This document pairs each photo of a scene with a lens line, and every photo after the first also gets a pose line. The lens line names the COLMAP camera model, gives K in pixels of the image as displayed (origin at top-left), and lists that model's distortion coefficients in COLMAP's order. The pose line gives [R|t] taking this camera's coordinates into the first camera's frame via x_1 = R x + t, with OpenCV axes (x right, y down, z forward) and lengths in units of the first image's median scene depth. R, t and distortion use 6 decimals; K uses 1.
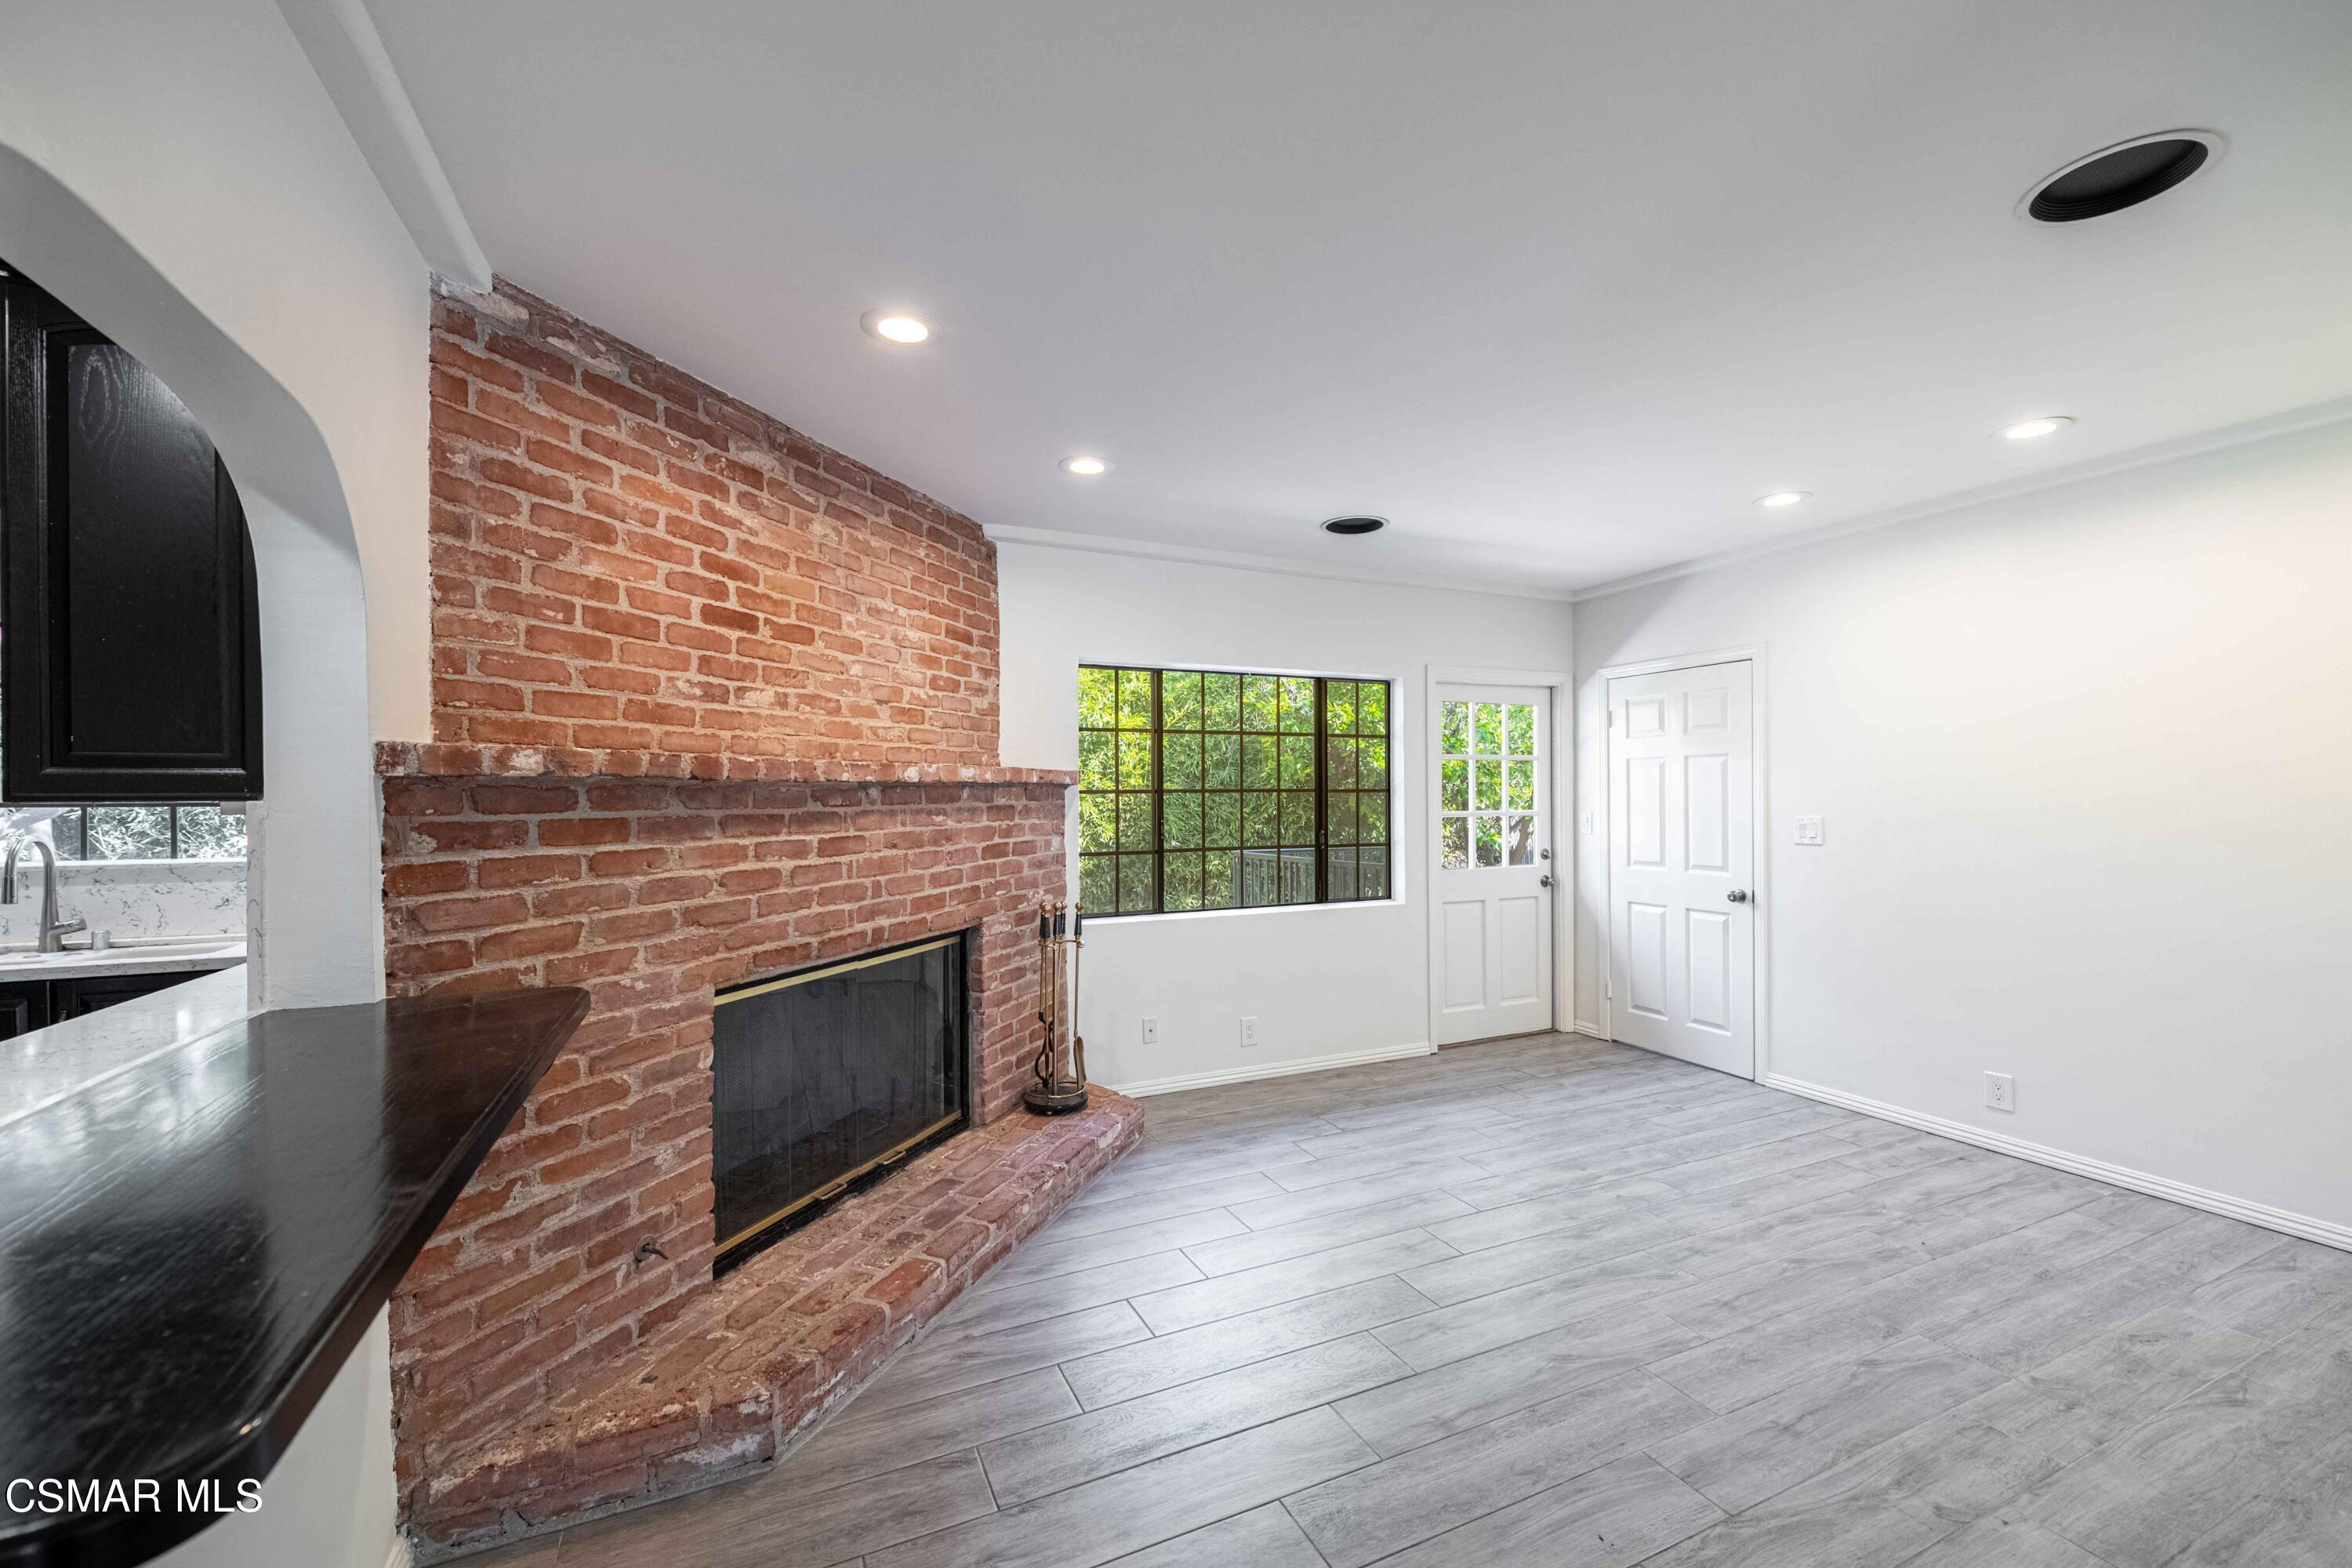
lens RADIAL K [[939.6, 0, 1182.4], [0, 939.6, 799.4], [0, 0, 1]] dist [-0.000357, -0.003535]
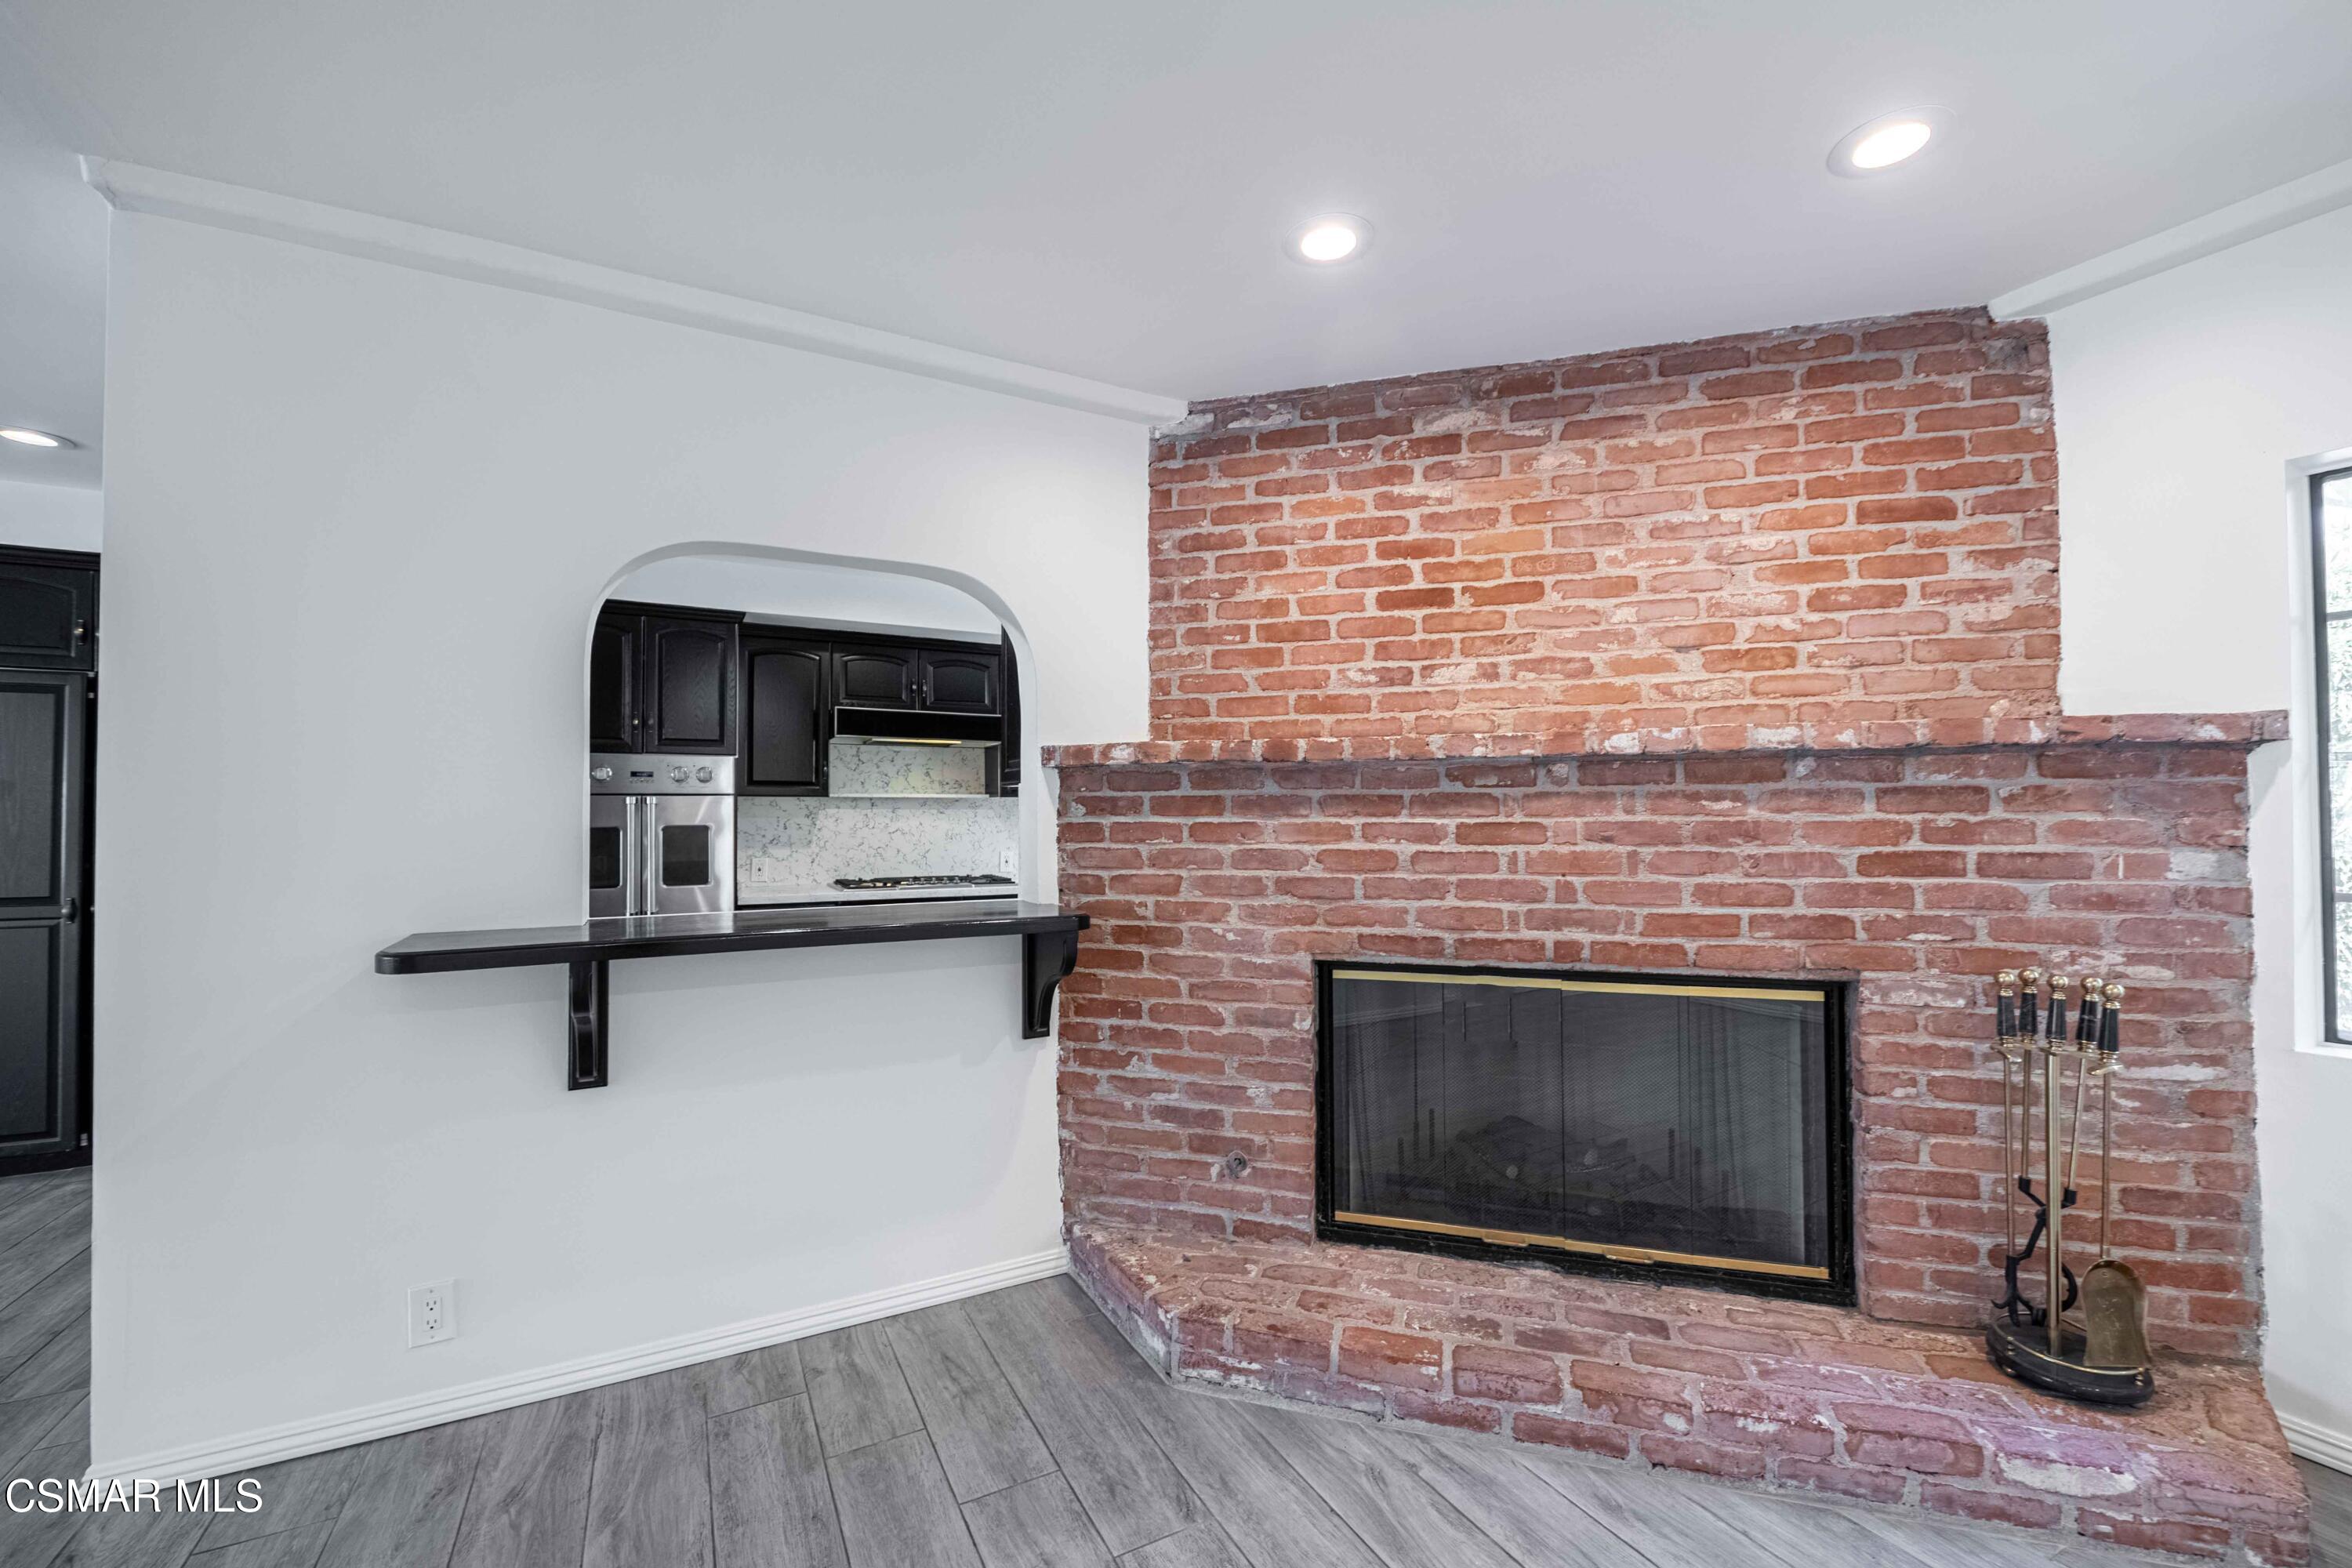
lens RADIAL K [[939.6, 0, 1172.1], [0, 939.6, 794.6], [0, 0, 1]] dist [-0.000357, -0.003535]
pose [[0.055573, -0.012411, -0.998378, 0.470615], [-0.001482, 0.999921, -0.012513, 0.025614], [0.998454, 0.002175, 0.055550, 0.662520]]
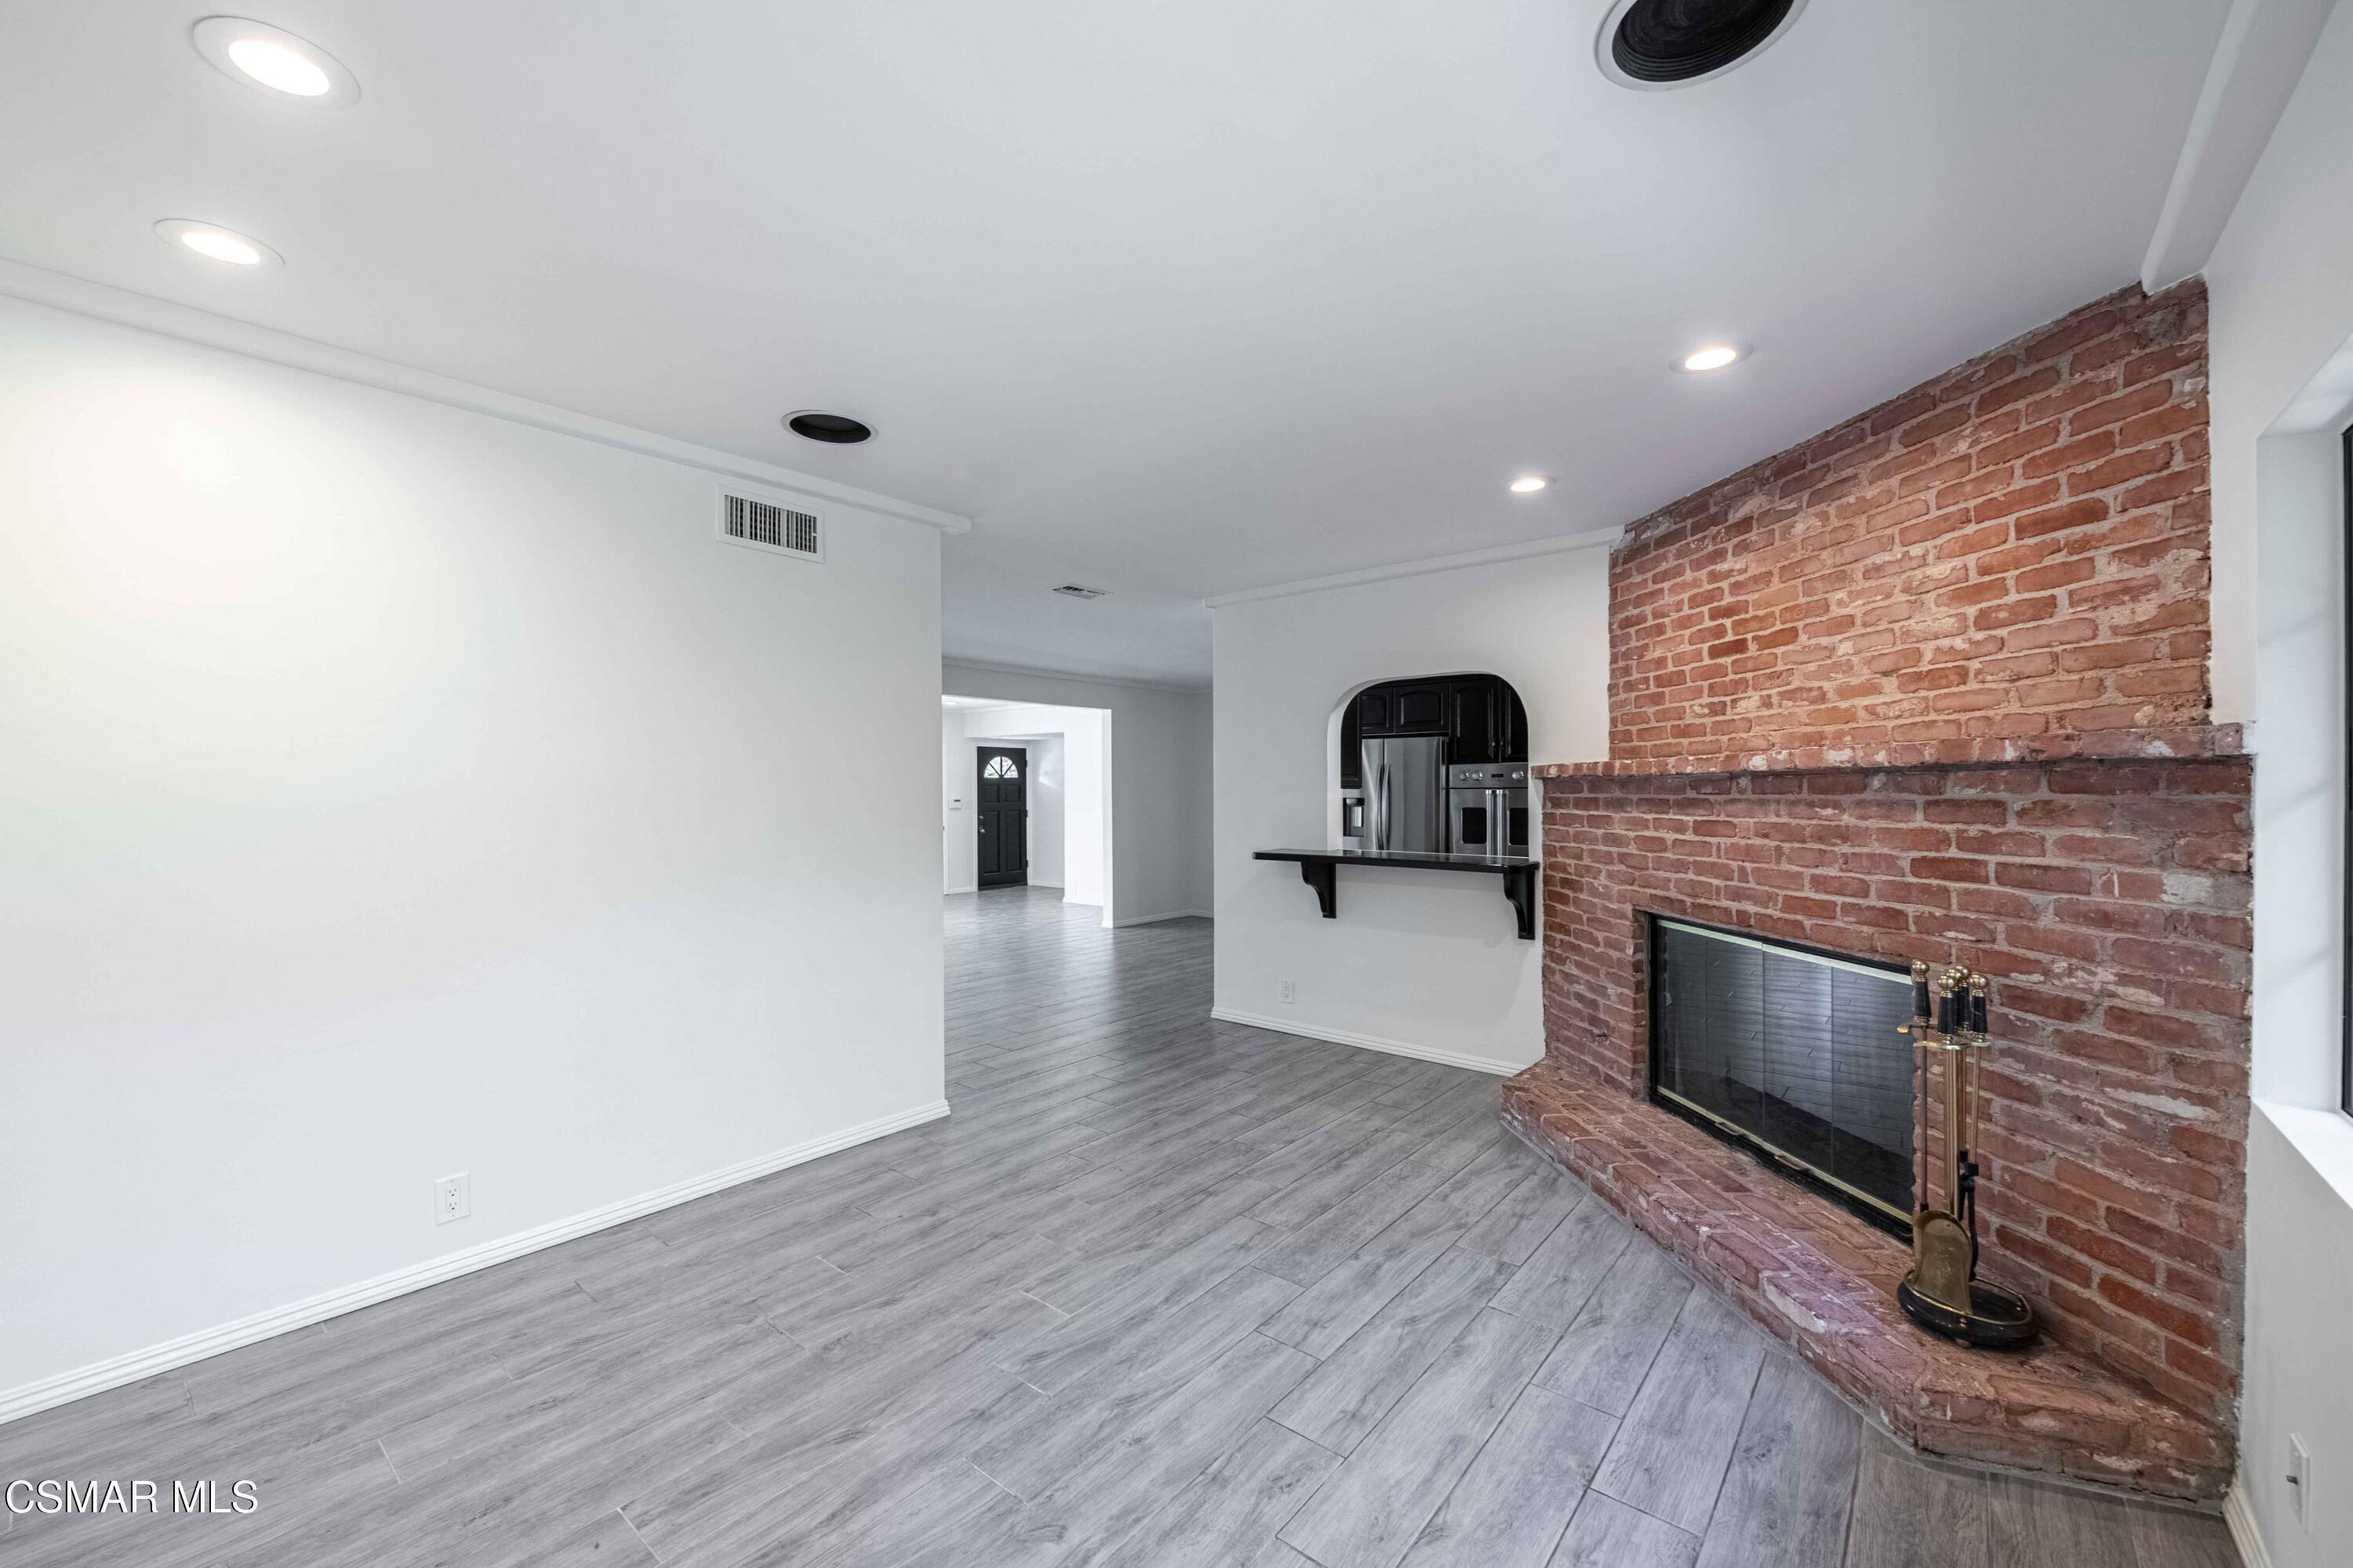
lens RADIAL K [[940.0, 0, 1158.6], [0, 940.0, 794.8], [0, 0, 1]] dist [-0.000357, -0.003535]
pose [[-0.910617, 0.012427, -0.413064, 0.744379], [0.008249, 0.999895, 0.011897, -0.011612], [0.413169, 0.007426, -0.910624, 1.785040]]
